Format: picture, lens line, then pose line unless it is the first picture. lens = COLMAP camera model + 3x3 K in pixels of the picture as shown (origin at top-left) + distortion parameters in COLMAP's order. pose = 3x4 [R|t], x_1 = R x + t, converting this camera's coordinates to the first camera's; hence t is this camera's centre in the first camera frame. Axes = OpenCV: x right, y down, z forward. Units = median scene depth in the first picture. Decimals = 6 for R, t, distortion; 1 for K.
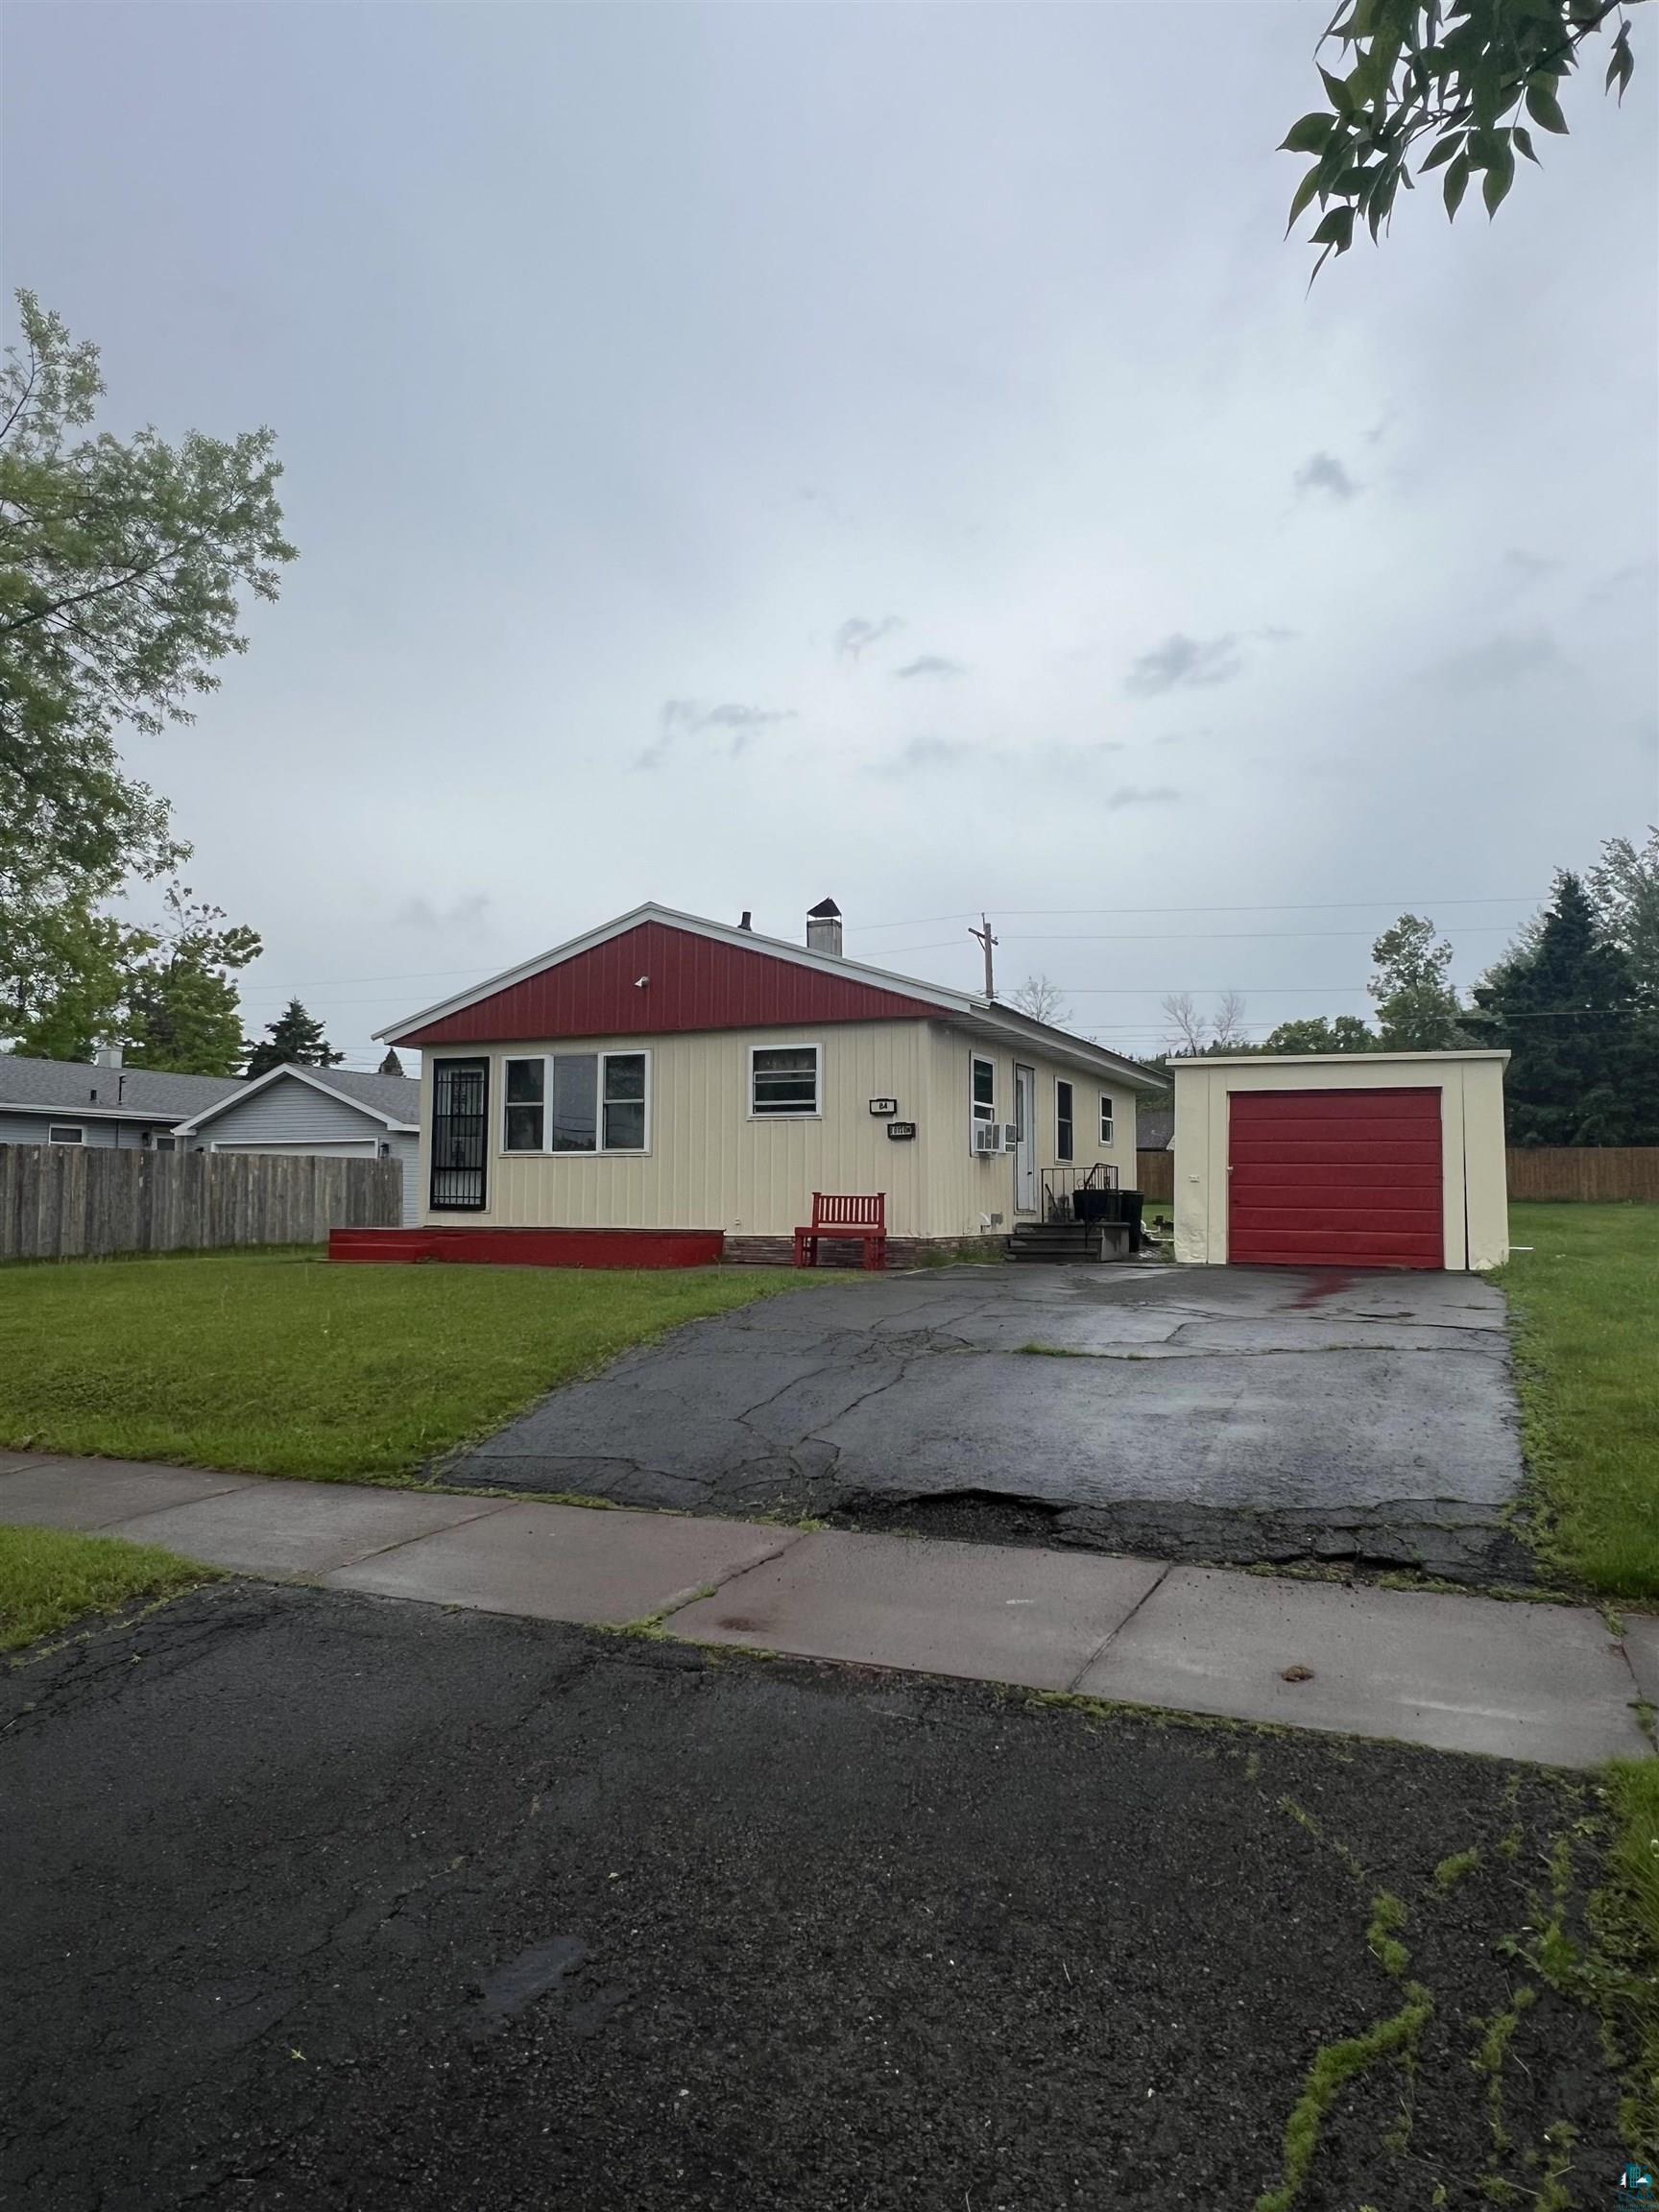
lens RADIAL K [[1424.0, 0, 824.4], [0, 1424.0, 1105.6], [0, 0, 1]] dist [0.001191, 0.000163]
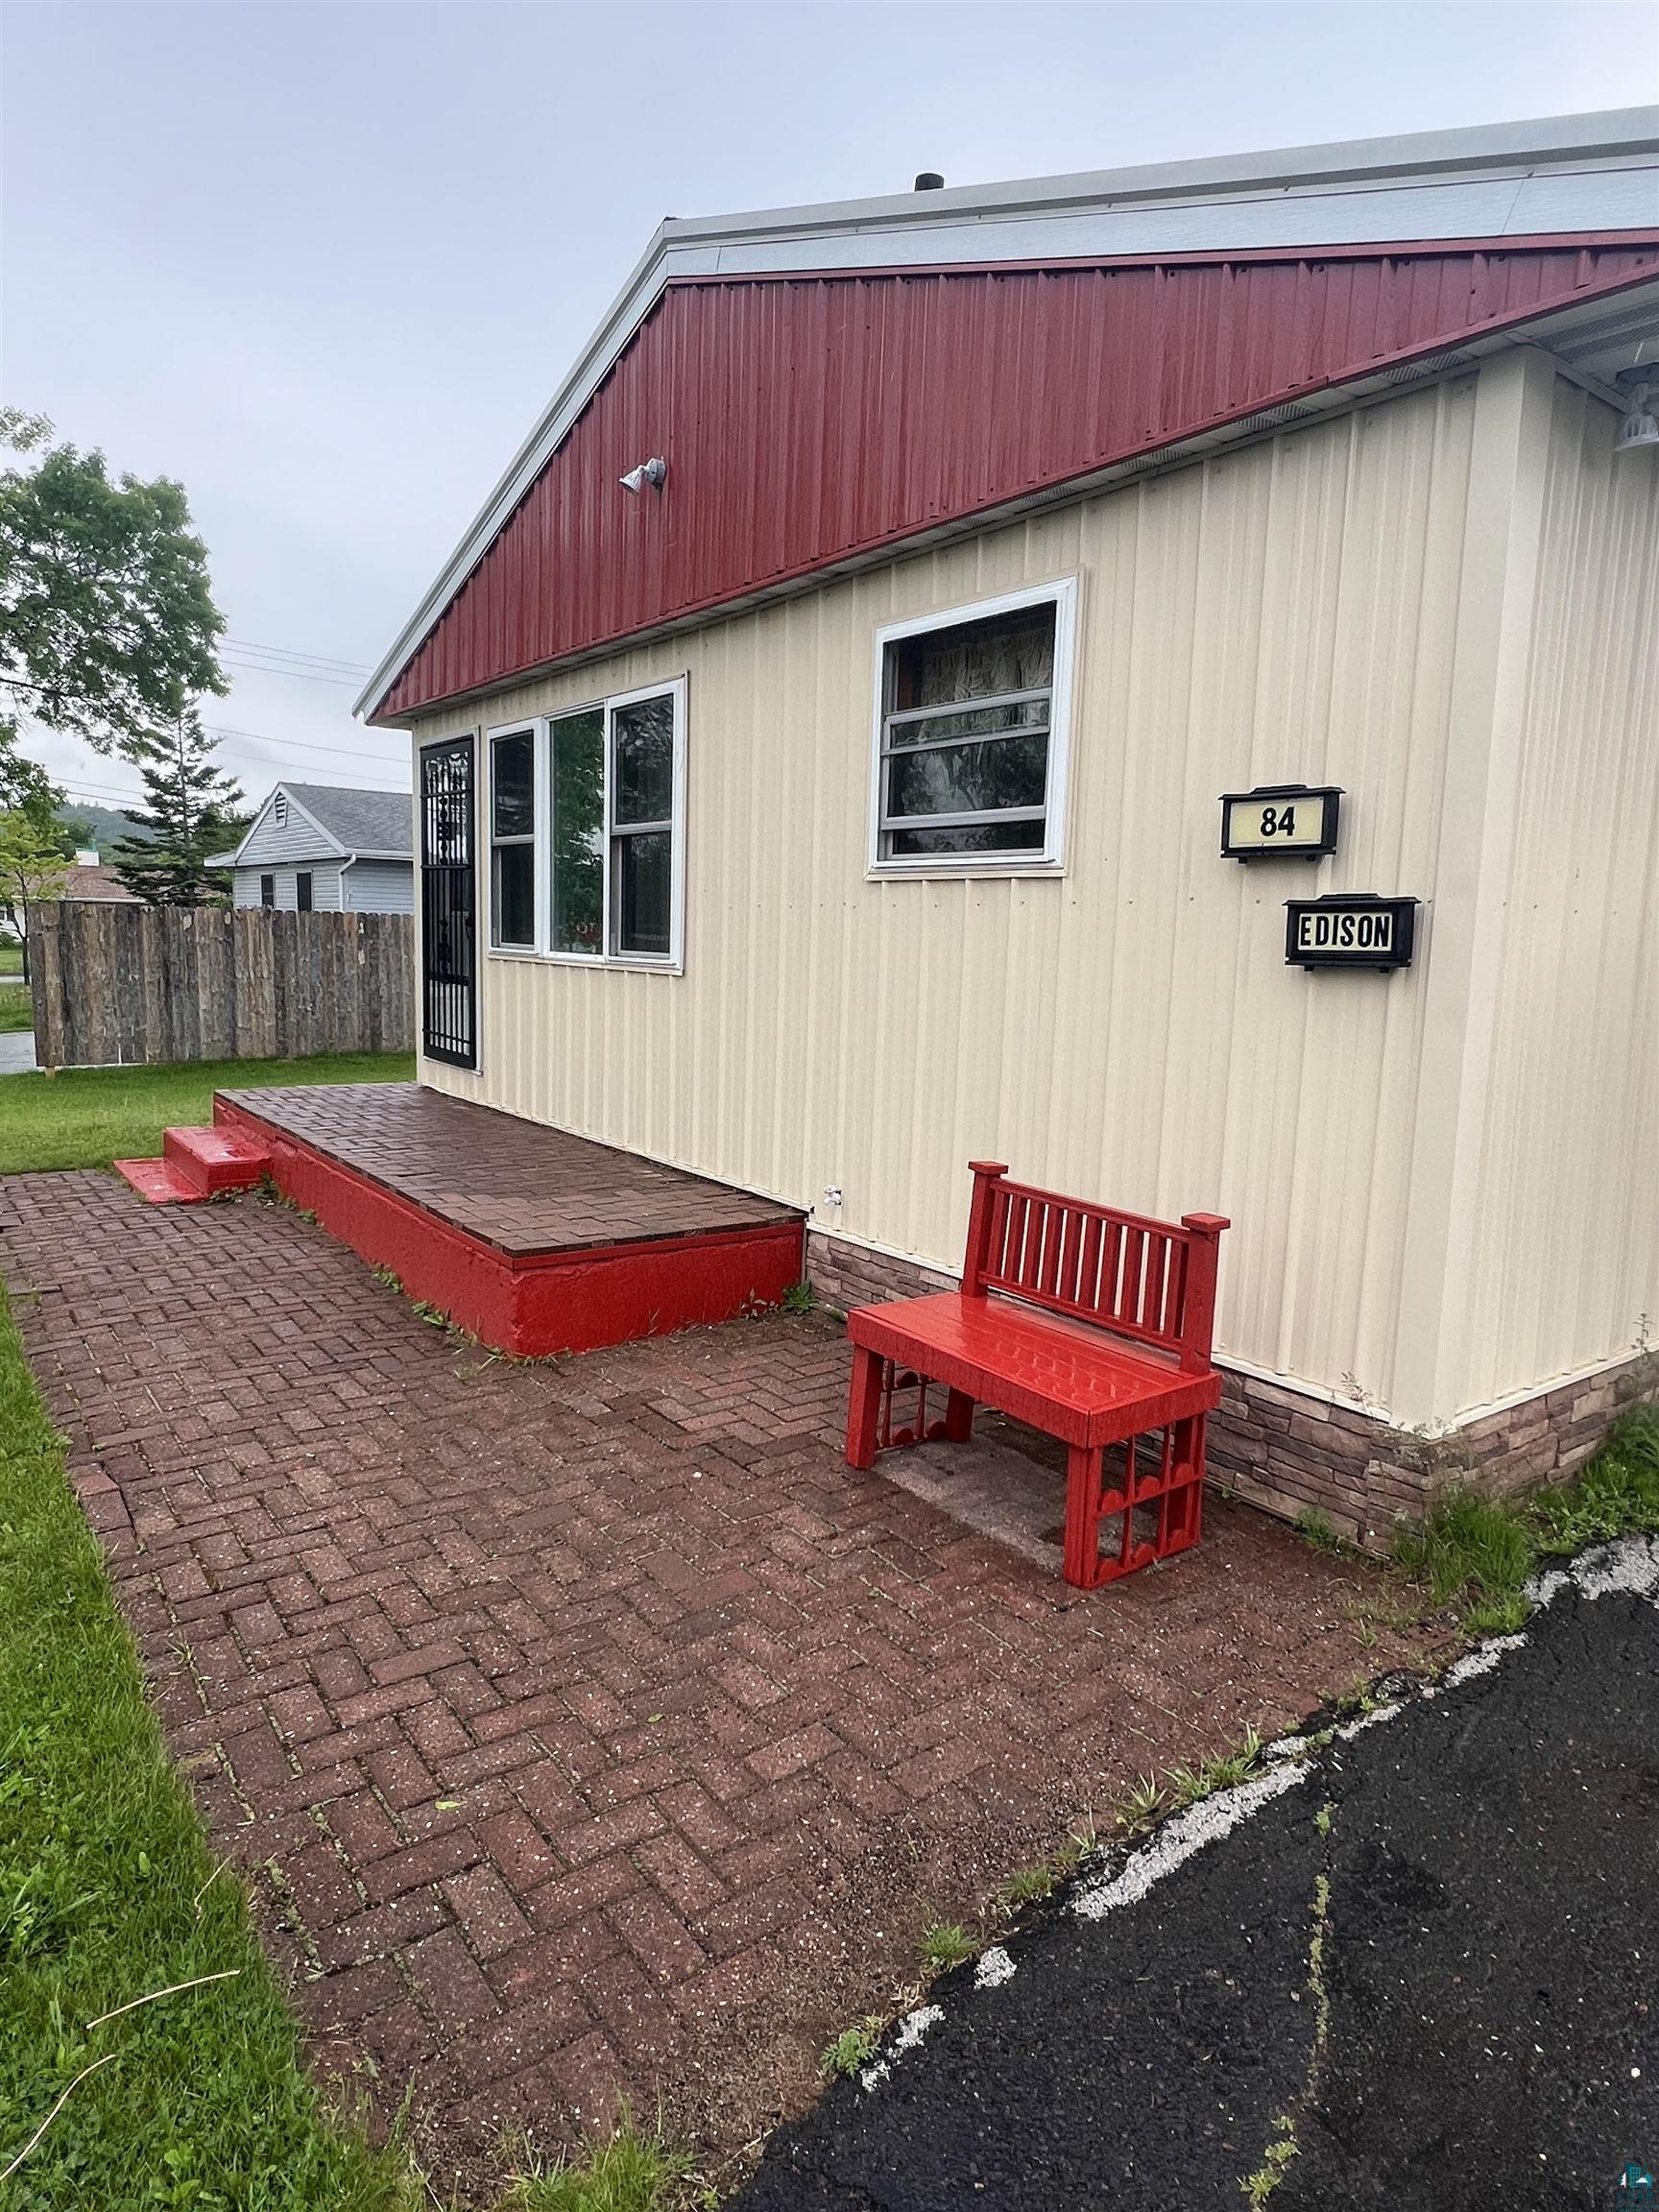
lens RADIAL K [[1307.7, 0, 830.6], [0, 1307.7, 1101.0], [0, 0, 1]] dist [-0.022229, -0.000644]
pose [[0.869589, 0.083855, -0.486603, 0.077435], [0.010619, 0.982070, 0.188215, 0.003920], [0.493662, -0.168837, 0.853108, 0.716205]]
